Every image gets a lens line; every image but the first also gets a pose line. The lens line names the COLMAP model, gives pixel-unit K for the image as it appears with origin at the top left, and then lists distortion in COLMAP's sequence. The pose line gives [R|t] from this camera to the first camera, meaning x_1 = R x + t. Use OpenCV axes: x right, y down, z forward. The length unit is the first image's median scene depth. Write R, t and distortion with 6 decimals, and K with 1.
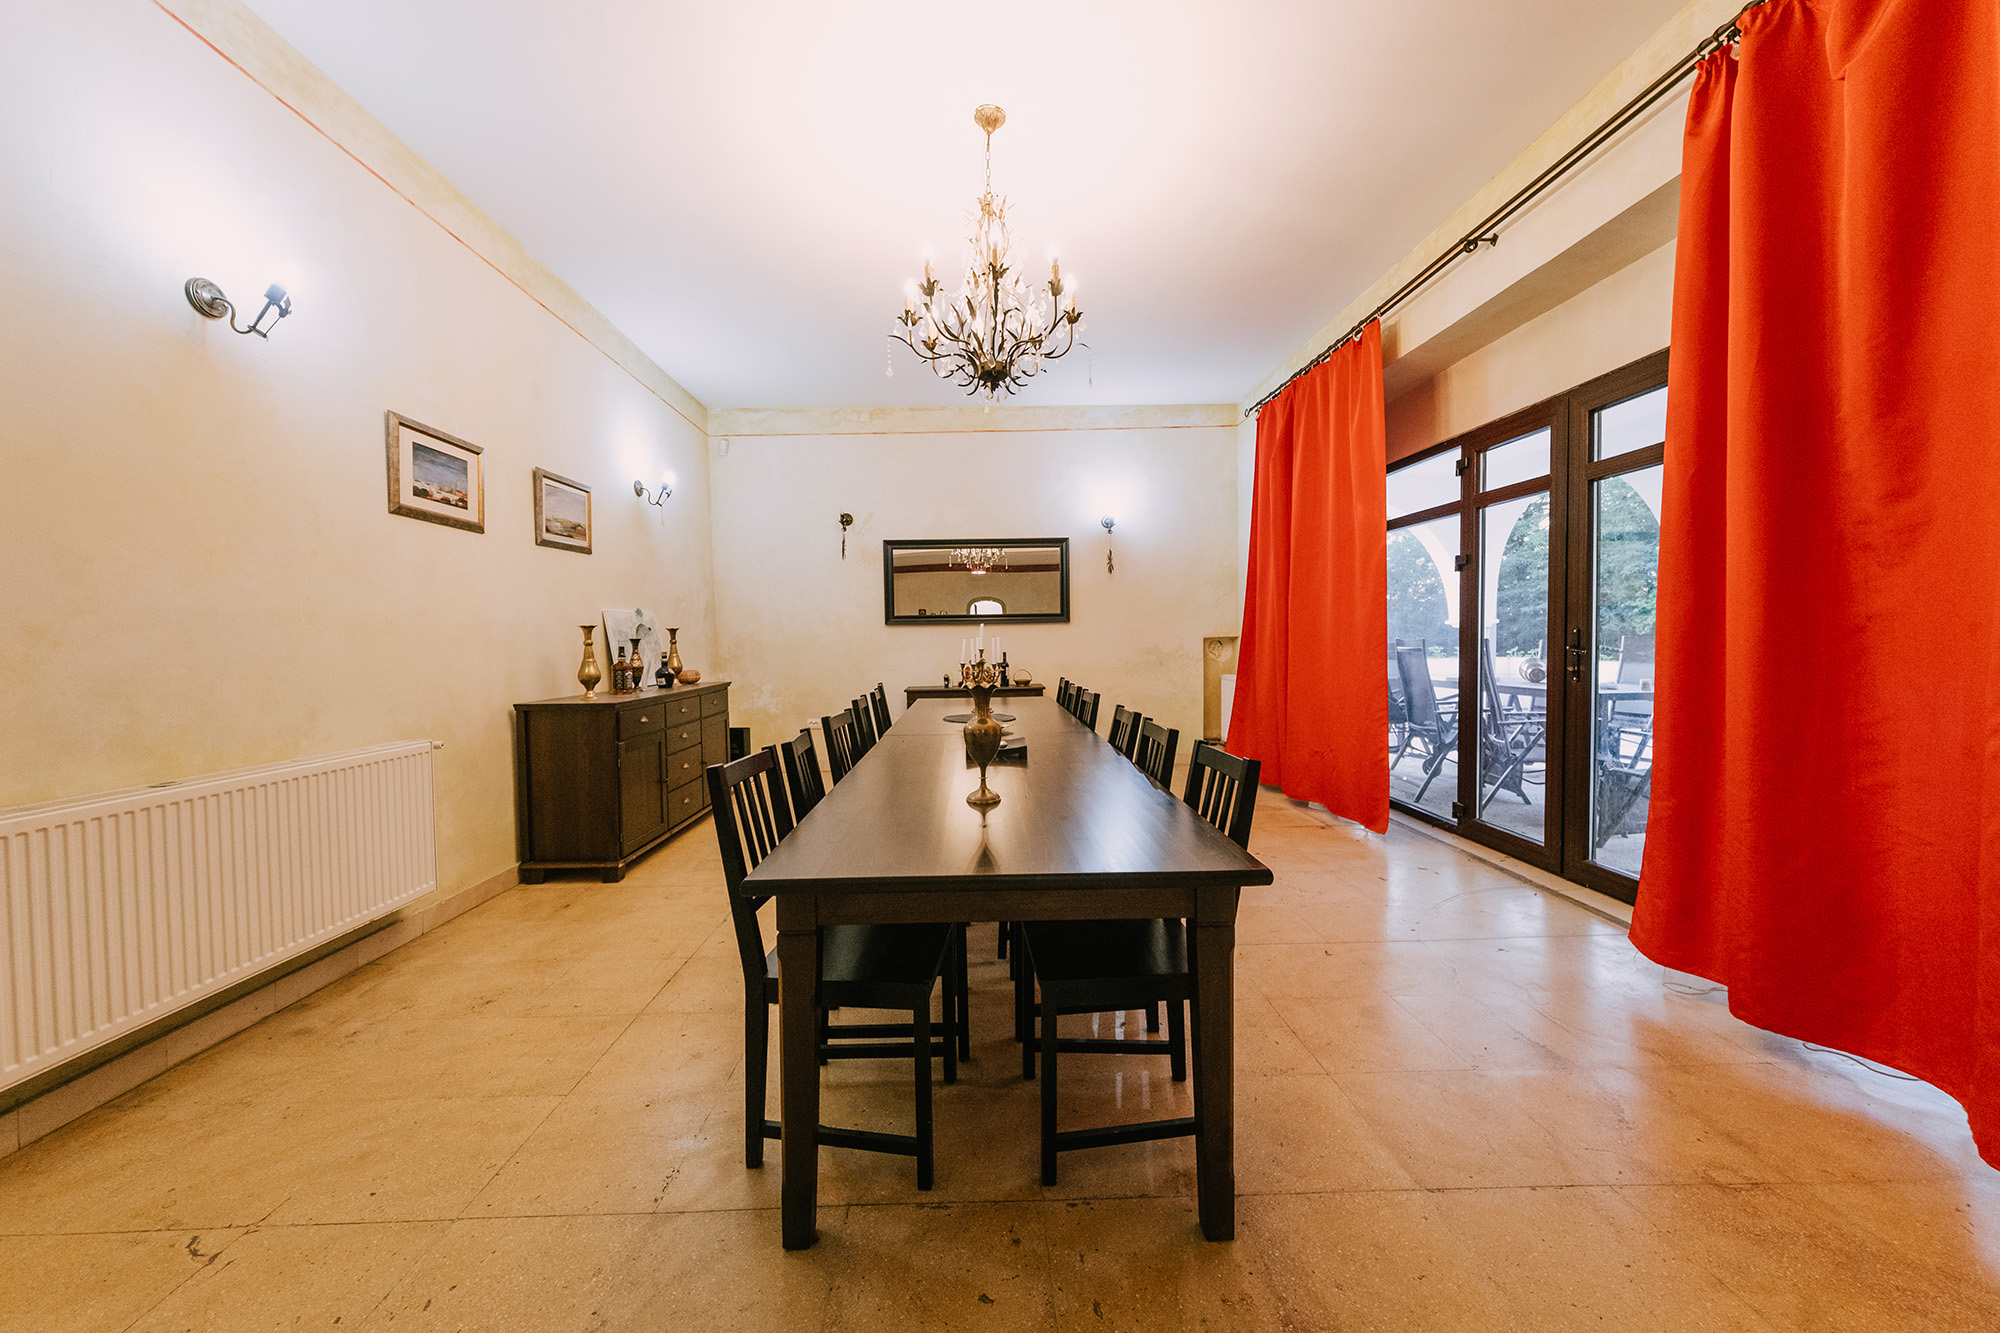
lens RADIAL K [[769.9, 0, 987.3], [0, 769.9, 662.7], [0, 0, 1]] dist [0.012756, 0.000092]
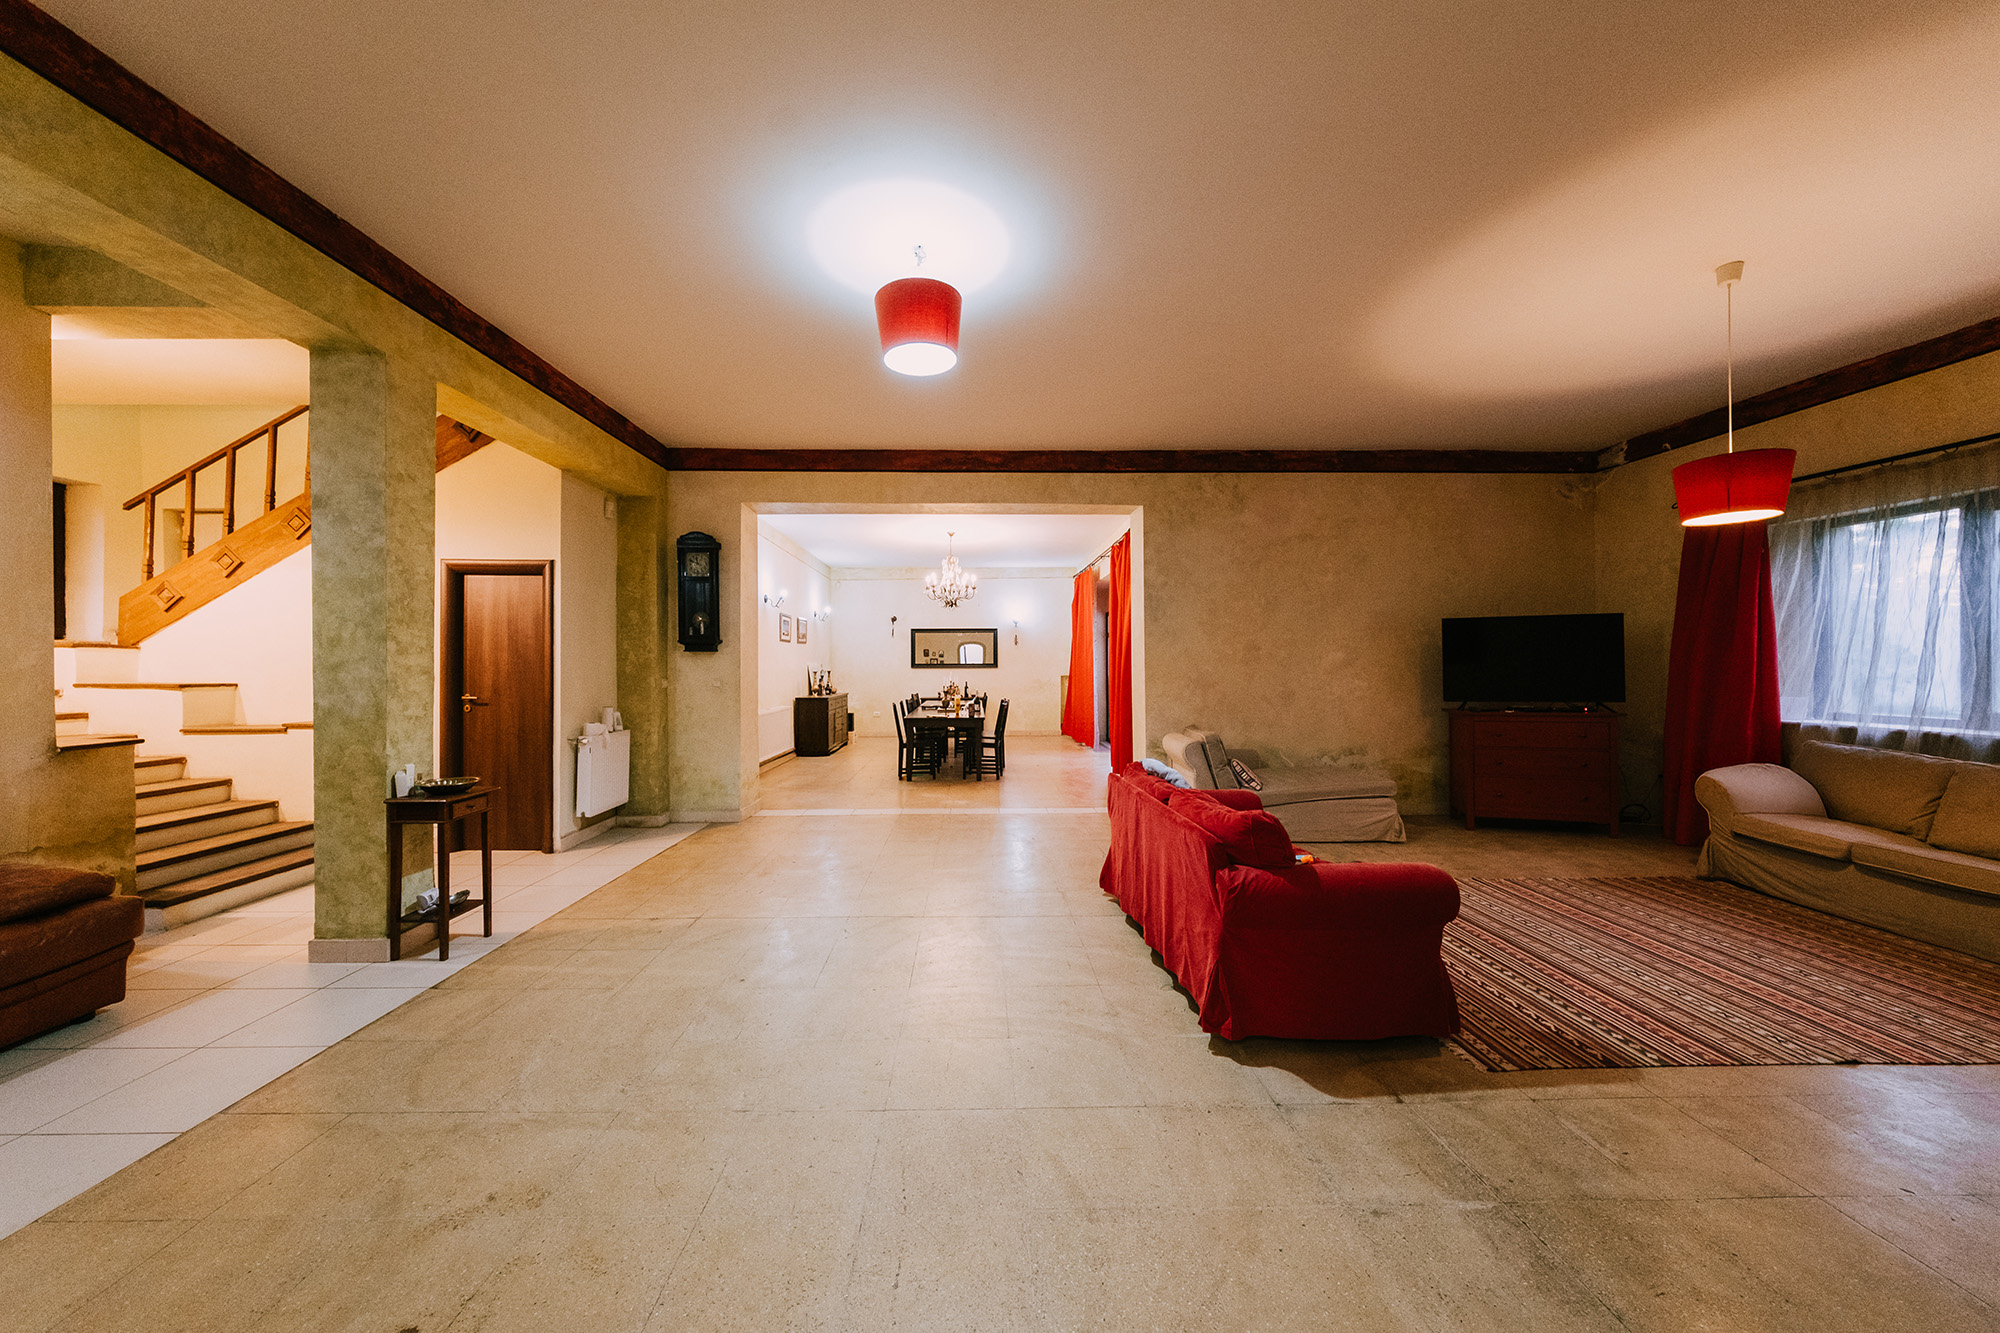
lens RADIAL K [[678.4, 0, 983.8], [0, 678.4, 659.9], [0, 0, 1]] dist [-0.001785, 0.000152]
pose [[0.999909, 0.011135, 0.007631, 0.055568], [-0.010801, 0.999043, -0.042394, 0.005216], [-0.008096, 0.042308, 0.999072, -0.887434]]
